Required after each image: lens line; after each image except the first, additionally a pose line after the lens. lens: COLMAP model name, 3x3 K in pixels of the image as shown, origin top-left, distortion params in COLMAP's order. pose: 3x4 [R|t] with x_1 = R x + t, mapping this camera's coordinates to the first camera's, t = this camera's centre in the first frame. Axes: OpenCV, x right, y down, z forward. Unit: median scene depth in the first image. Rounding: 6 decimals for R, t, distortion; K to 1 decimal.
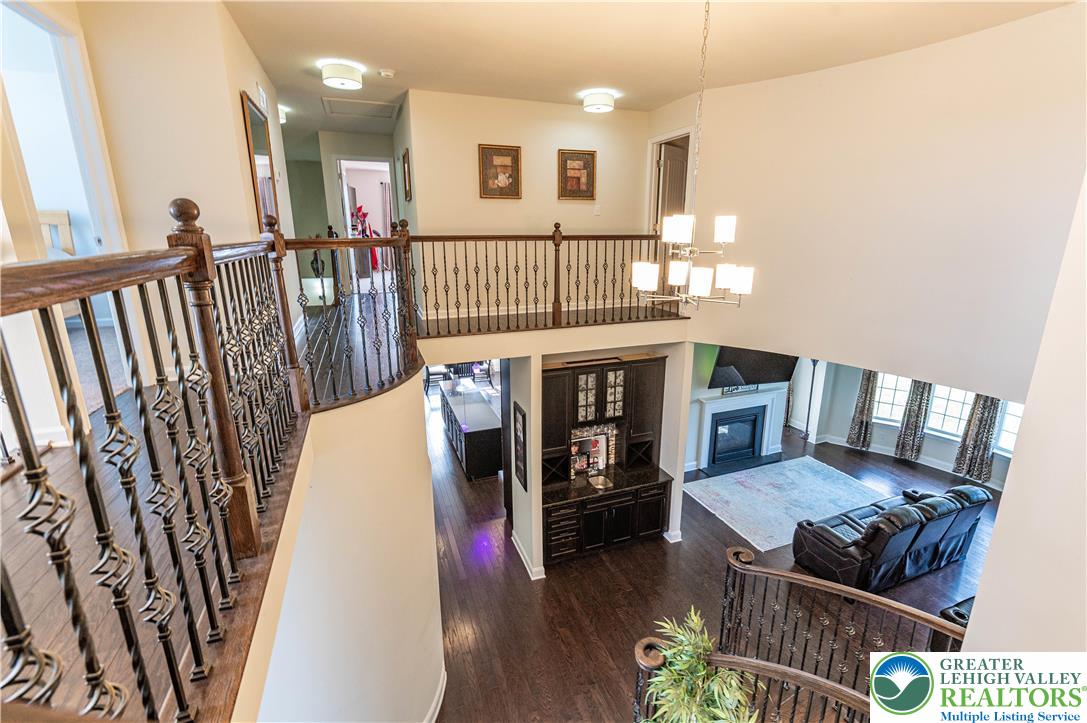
lens RADIAL K [[511.8, 0, 563.7], [0, 511.8, 360.0], [0, 0, 1]] dist [0.004782, -0.000140]
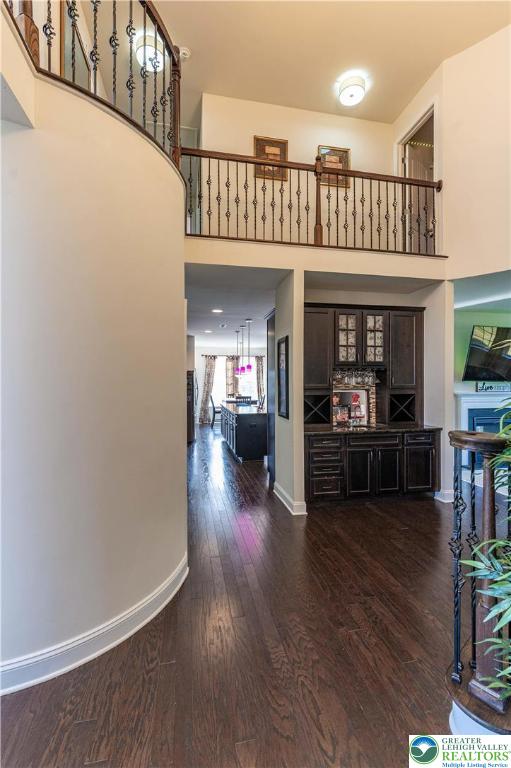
lens RADIAL K [[361.6, 0, 254.1], [0, 361.6, 382.0], [0, 0, 1]] dist [0.004782, -0.000140]
pose [[0.984100, -0.007988, -0.177436, -0.011657], [-0.037915, 0.966513, -0.253800, 0.350681], [0.173521, 0.256492, 0.950843, 0.282440]]
